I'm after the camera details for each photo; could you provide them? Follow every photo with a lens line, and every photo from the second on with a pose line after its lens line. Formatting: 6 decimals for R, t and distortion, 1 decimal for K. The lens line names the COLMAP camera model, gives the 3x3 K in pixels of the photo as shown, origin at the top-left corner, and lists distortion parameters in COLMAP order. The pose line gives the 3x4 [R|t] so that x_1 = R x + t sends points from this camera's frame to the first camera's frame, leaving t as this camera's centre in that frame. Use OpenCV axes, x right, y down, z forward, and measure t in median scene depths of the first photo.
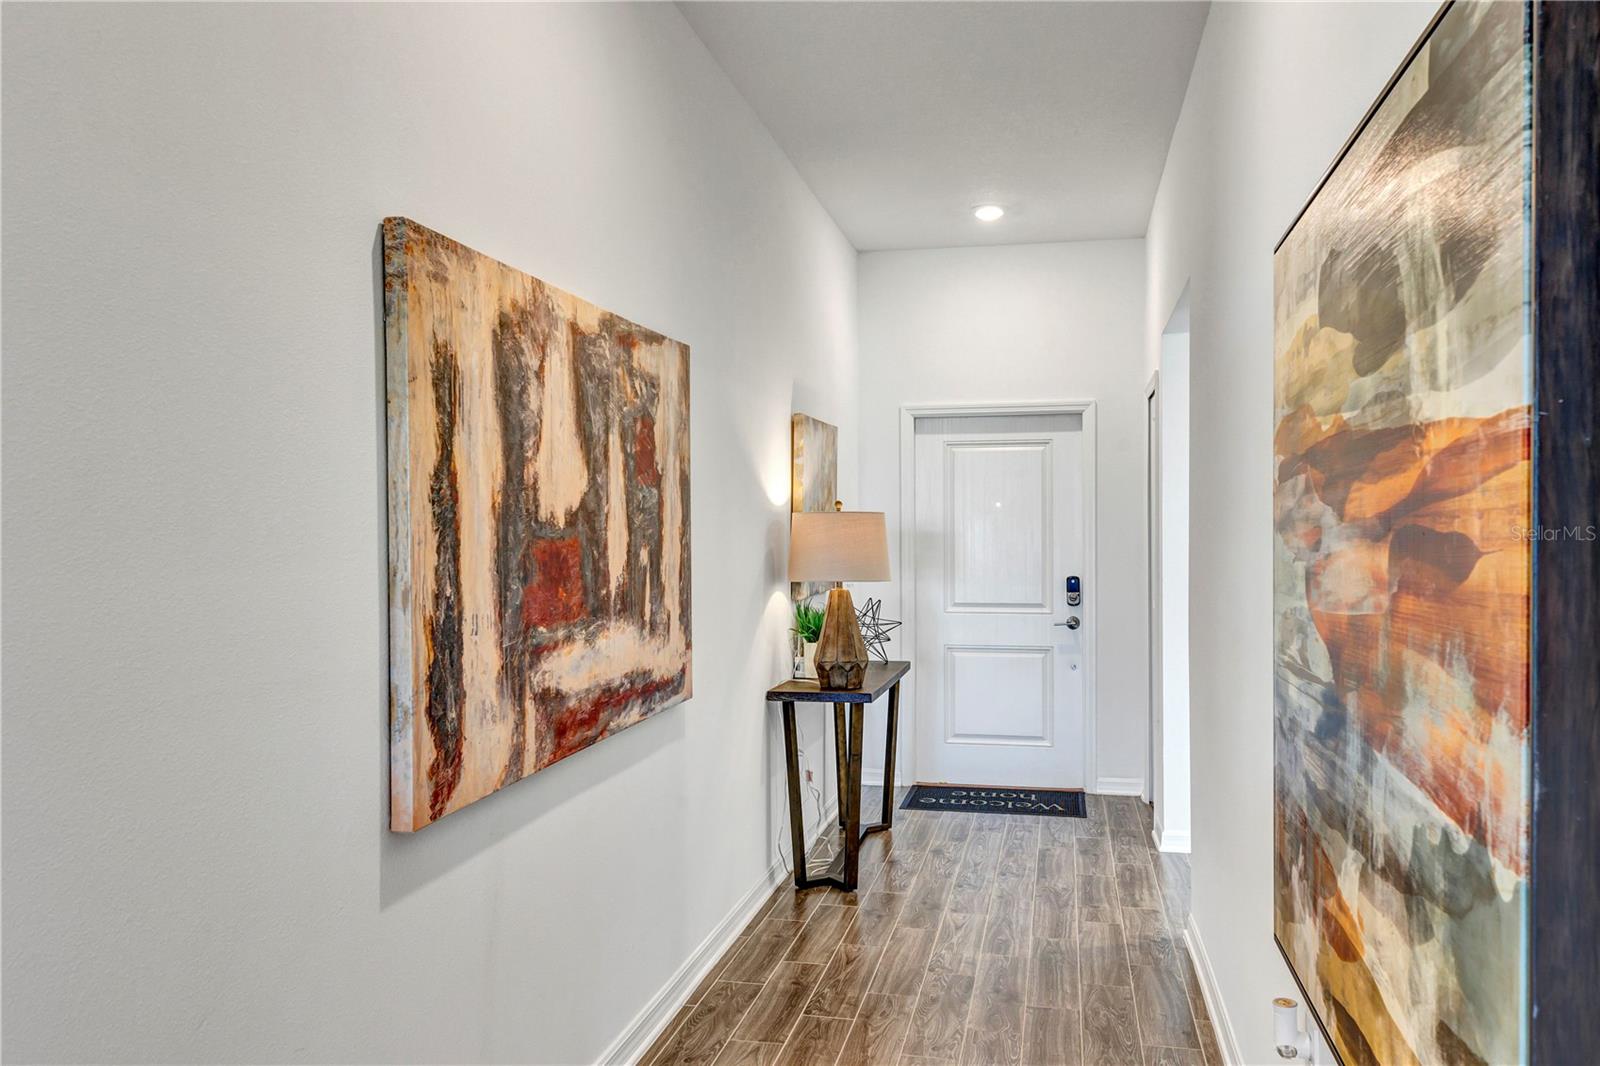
lens RADIAL K [[1272.0, 0, 800.0], [0, 1272.0, 533.0], [0, 0, 1]] dist [0.000785, -0.000280]
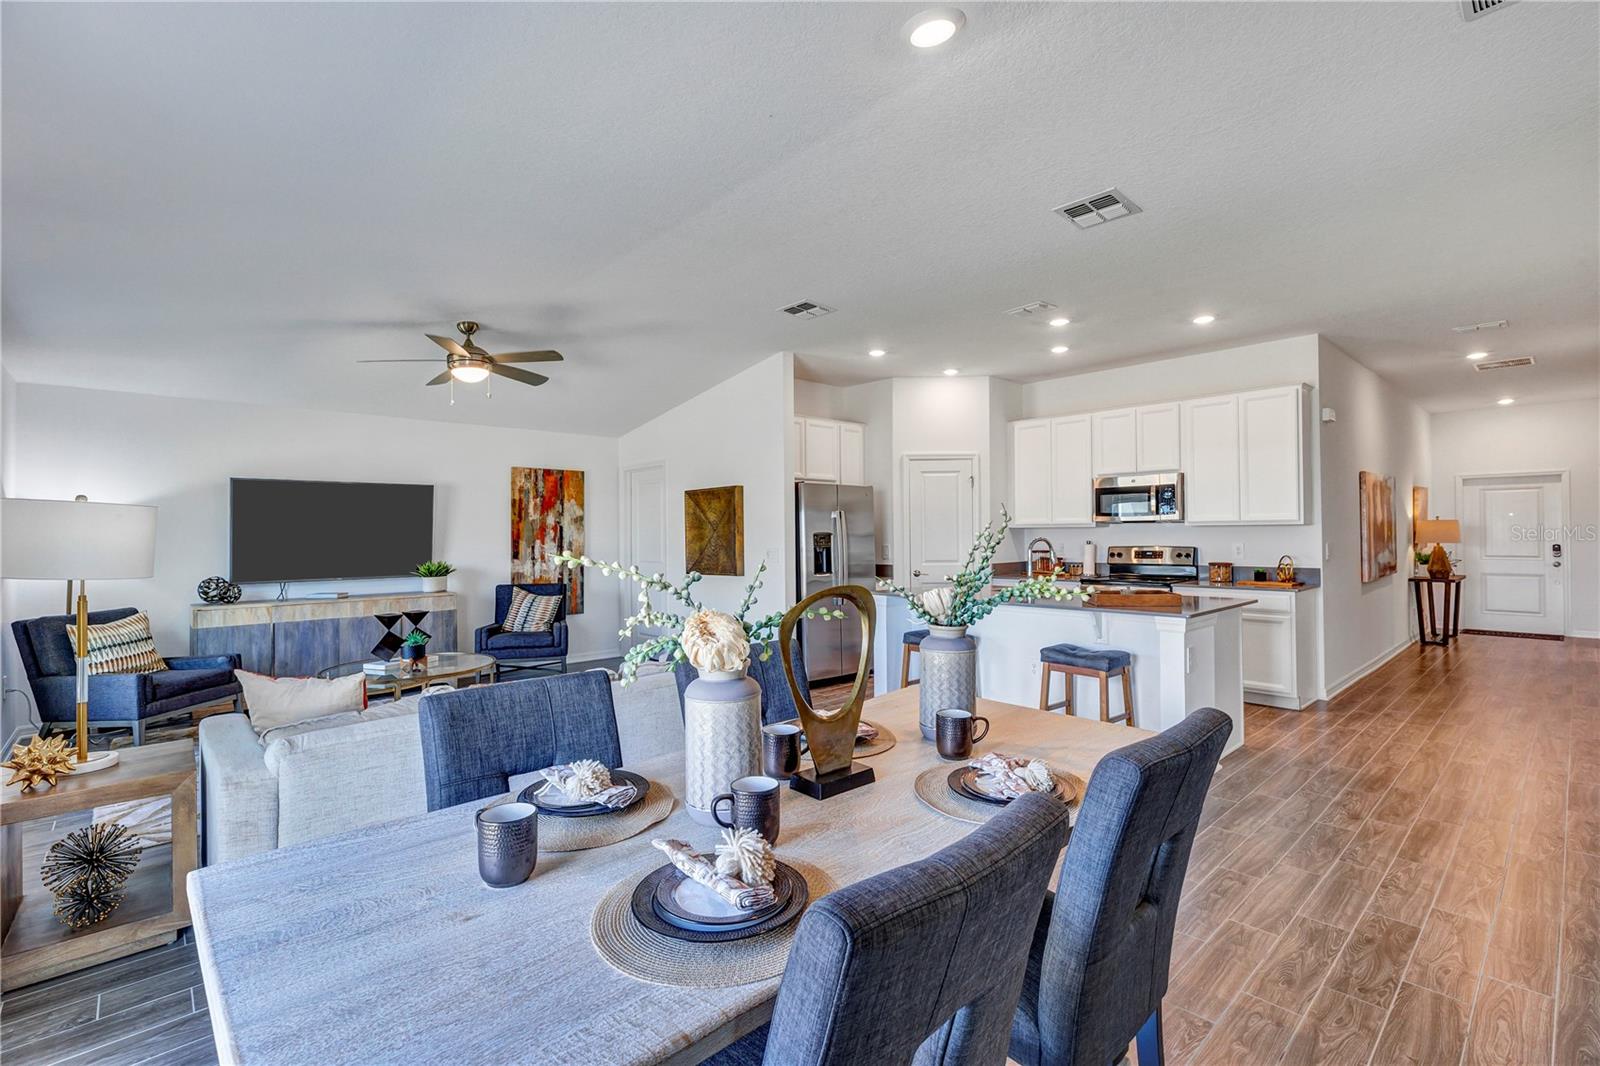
lens RADIAL K [[705.9, 0, 800.0], [0, 705.9, 533.0], [0, 0, 1]] dist [0.002569, 0.000634]
pose [[0.808450, -0.007571, -0.588517, -0.205934], [0.009881, 0.999951, 0.000710, -0.002798], [0.588482, -0.006389, 0.808485, -1.248901]]
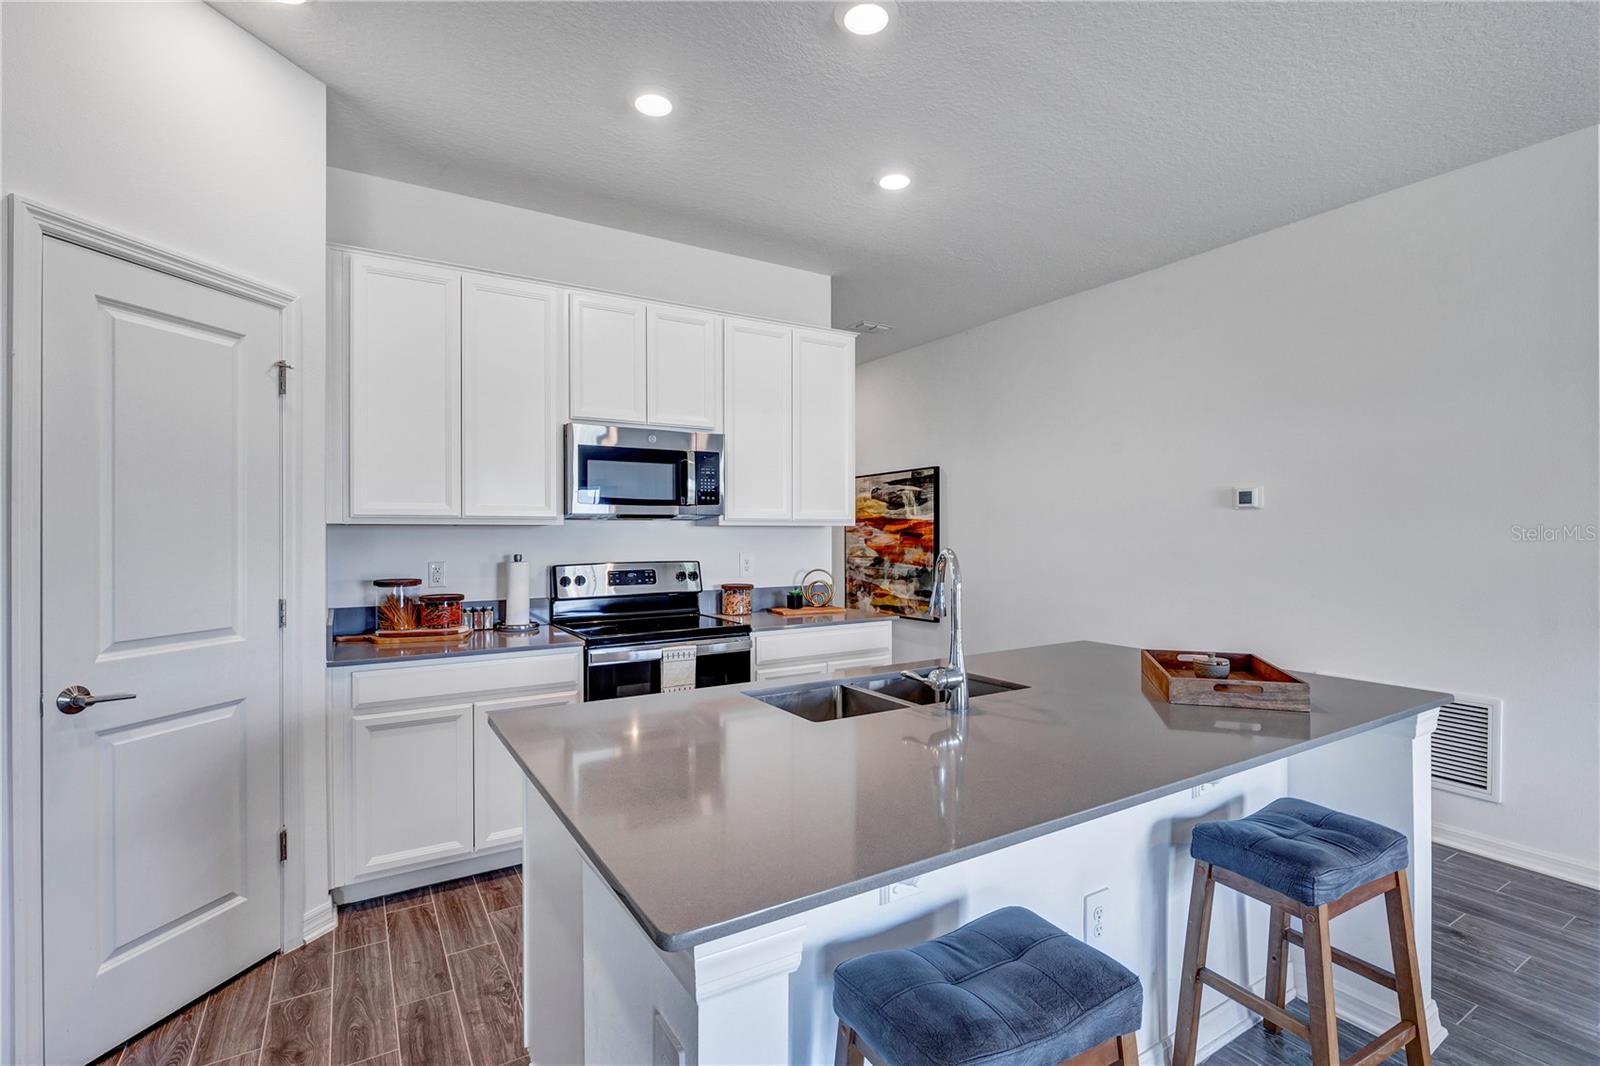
lens RADIAL K [[736.6, 0, 800.0], [0, 736.6, 533.0], [0, 0, 1]] dist [0.003111, 0.000177]
pose [[0.737215, -0.001653, 0.675656, -0.815392], [0.000646, 0.999998, 0.001742, -0.001669], [-0.675658, -0.000848, 0.737215, -0.504526]]
